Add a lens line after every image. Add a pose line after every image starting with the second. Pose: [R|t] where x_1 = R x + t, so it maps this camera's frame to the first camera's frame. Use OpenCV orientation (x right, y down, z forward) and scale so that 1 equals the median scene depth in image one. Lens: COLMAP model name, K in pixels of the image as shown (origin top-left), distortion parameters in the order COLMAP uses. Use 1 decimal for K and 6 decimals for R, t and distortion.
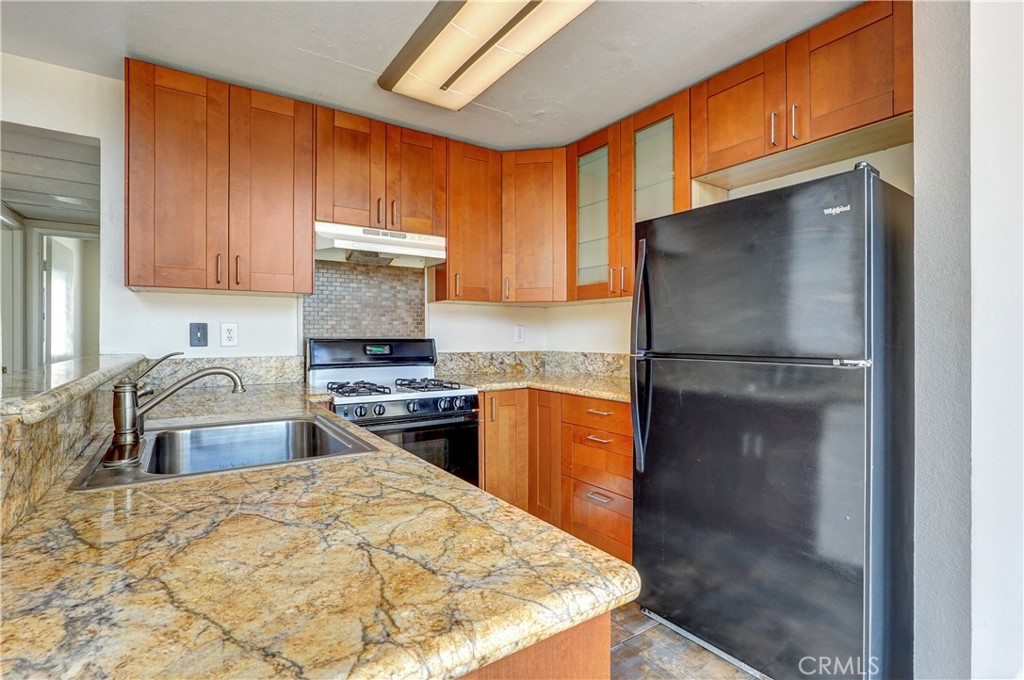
lens RADIAL K [[473.9, 0, 512.2], [0, 473.9, 336.7], [0, 0, 1]] dist [-0.014684, 0.003108]
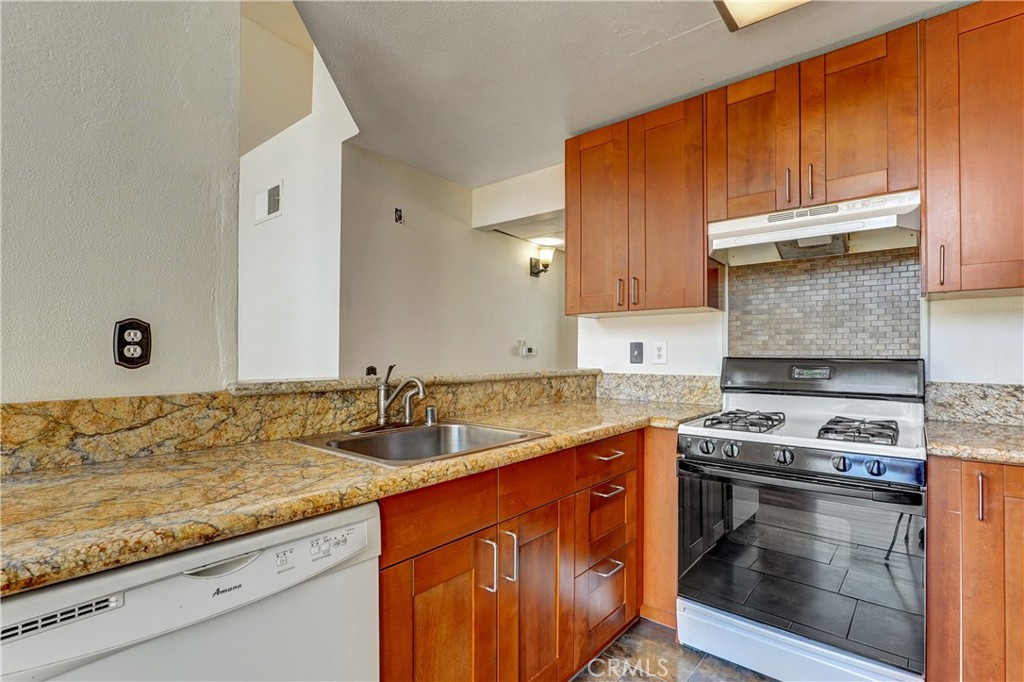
lens RADIAL K [[473.9, 0, 515.4], [0, 473.9, 345.1], [0, 0, 1]] dist [-0.014684, 0.003108]
pose [[0.297711, -0.018529, -0.954476, 0.308232], [-0.005551, 0.999761, -0.021140, 0.002694], [0.954640, 0.011592, 0.297537, 0.391782]]
